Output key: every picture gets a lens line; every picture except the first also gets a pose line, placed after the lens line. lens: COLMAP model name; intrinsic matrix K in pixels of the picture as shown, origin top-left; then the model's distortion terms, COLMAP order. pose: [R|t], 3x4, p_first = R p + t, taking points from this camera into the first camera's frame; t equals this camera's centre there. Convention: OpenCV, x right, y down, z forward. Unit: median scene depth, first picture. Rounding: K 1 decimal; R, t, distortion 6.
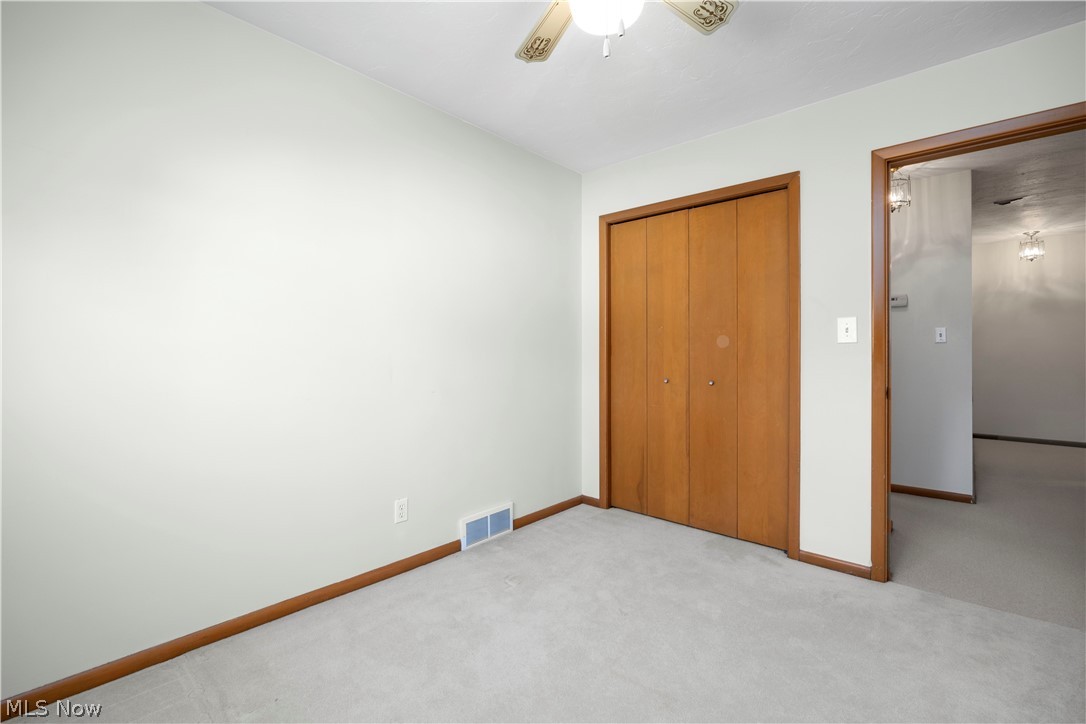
lens RADIAL K [[497.3, 0, 538.6], [0, 497.3, 355.4], [0, 0, 1]] dist [0.013957, 0.000048]
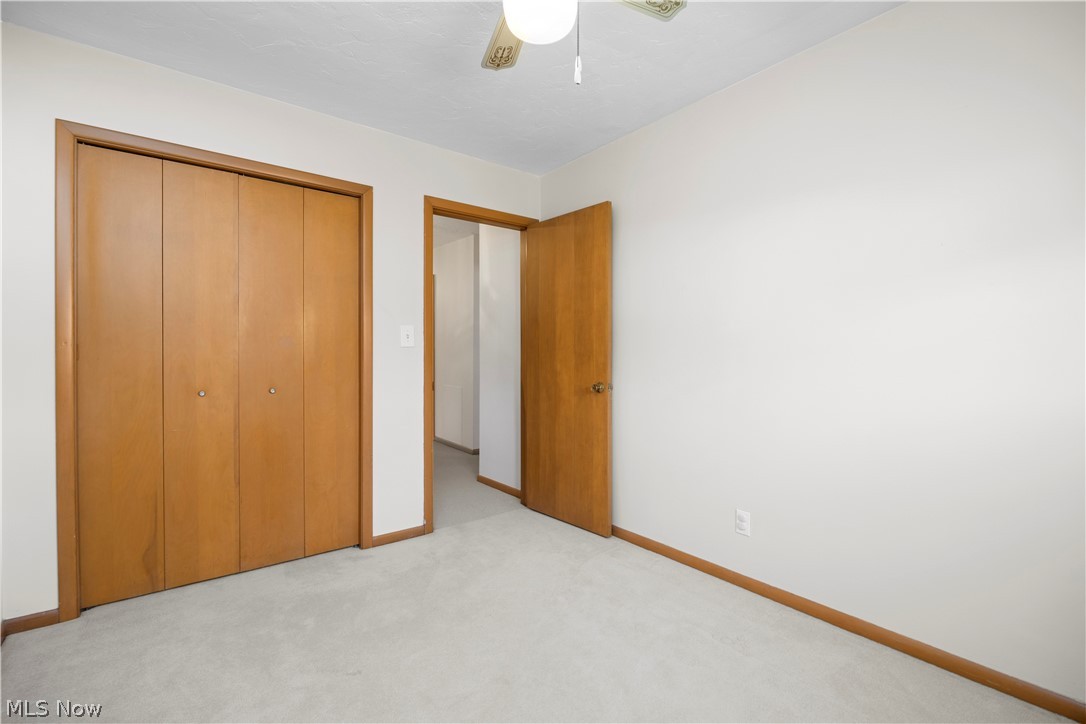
lens RADIAL K [[497.3, 0, 535.6], [0, 497.3, 362.8], [0, 0, 1]] dist [0.013957, 0.000048]
pose [[0.165698, -0.015355, 0.986057, -0.417116], [0.006656, 0.999873, 0.014451, -0.002202], [-0.986154, 0.004169, 0.165779, 0.408564]]
